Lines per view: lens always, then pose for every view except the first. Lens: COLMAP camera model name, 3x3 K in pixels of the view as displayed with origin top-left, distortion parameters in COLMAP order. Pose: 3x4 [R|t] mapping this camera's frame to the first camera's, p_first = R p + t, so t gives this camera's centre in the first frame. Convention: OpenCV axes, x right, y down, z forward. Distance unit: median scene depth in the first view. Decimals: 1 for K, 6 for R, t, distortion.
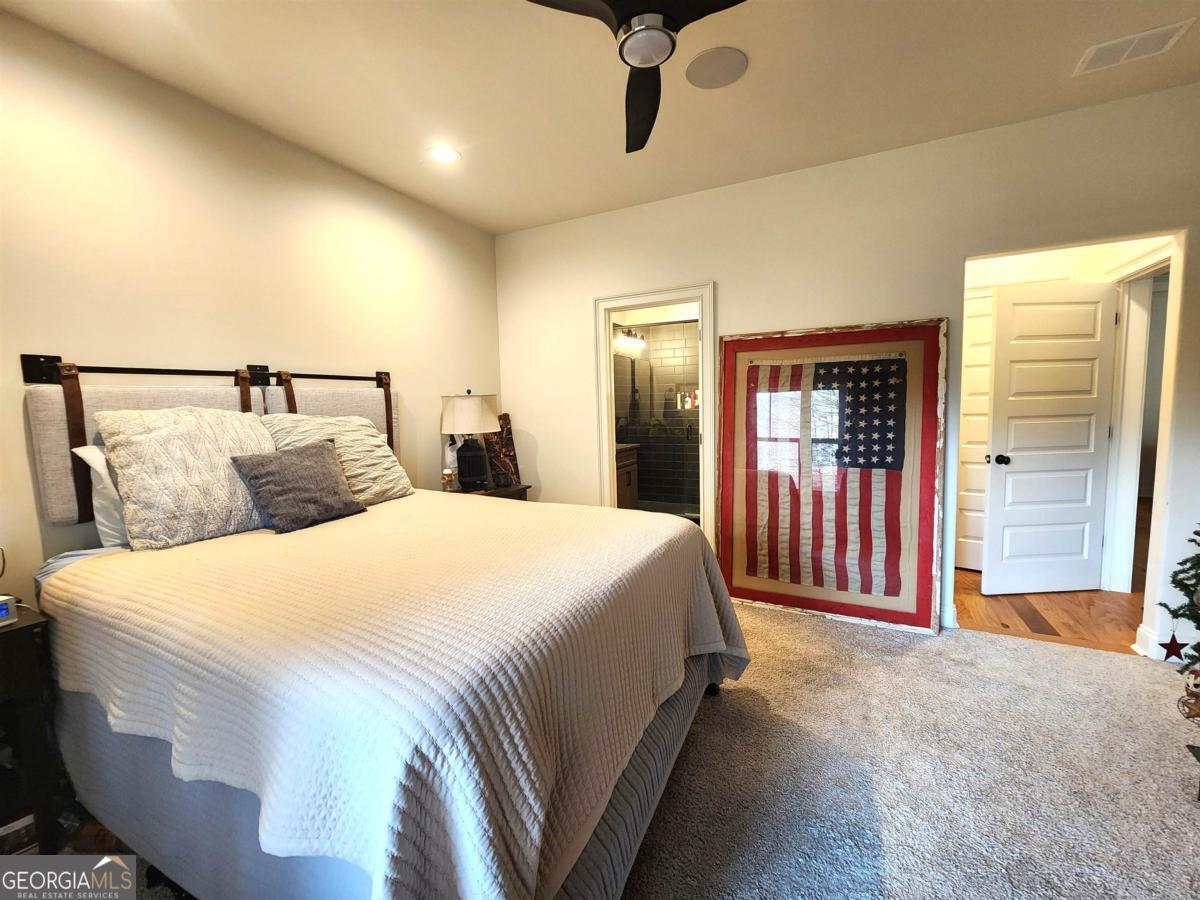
lens RADIAL K [[497.3, 0, 604.6], [0, 497.3, 448.3], [0, 0, 1]] dist [0.000989, -0.000061]
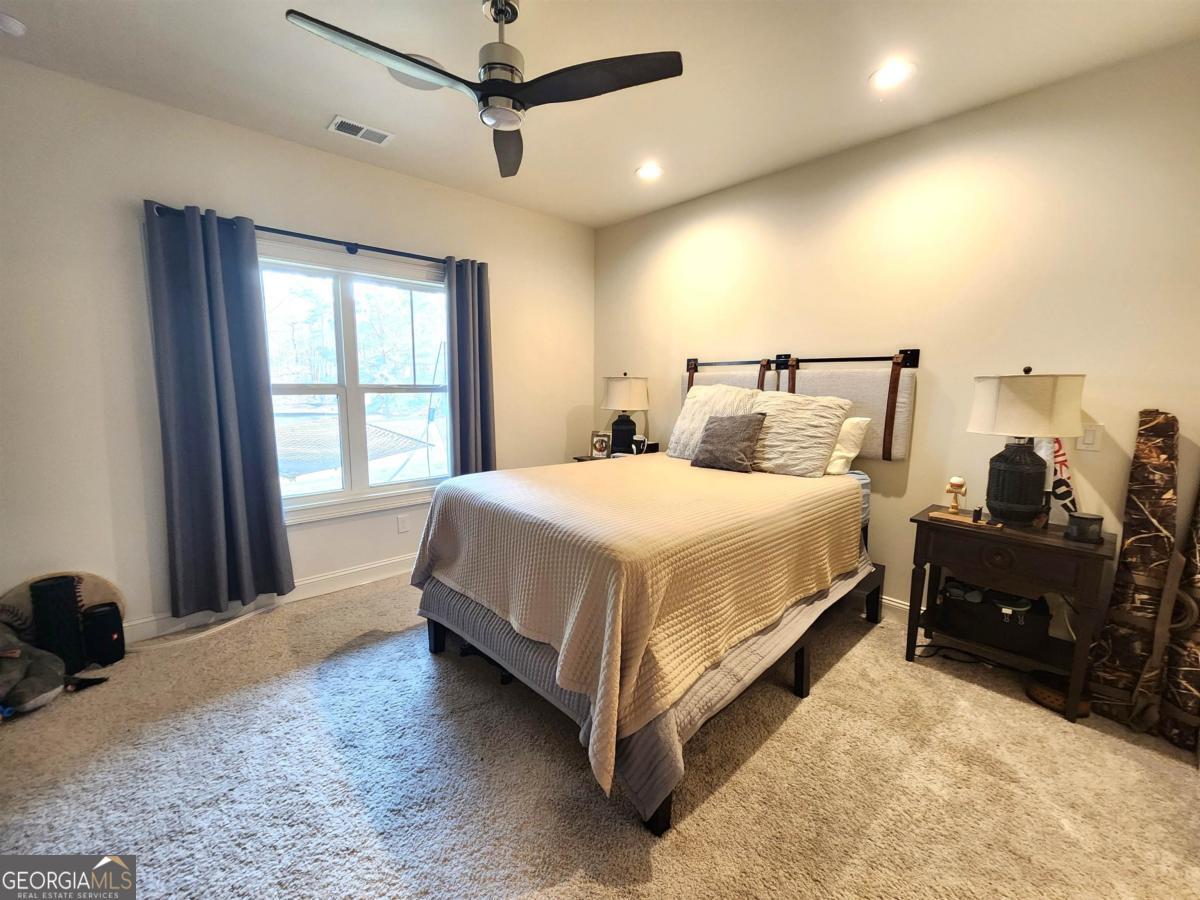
lens RADIAL K [[497.3, 0, 604.6], [0, 497.3, 448.3], [0, 0, 1]] dist [0.000989, -0.000061]
pose [[-0.330759, 0.128820, -0.934882, 0.723601], [-0.098344, 0.980541, 0.169906, -0.099670], [0.938577, 0.148138, -0.311654, 0.992306]]
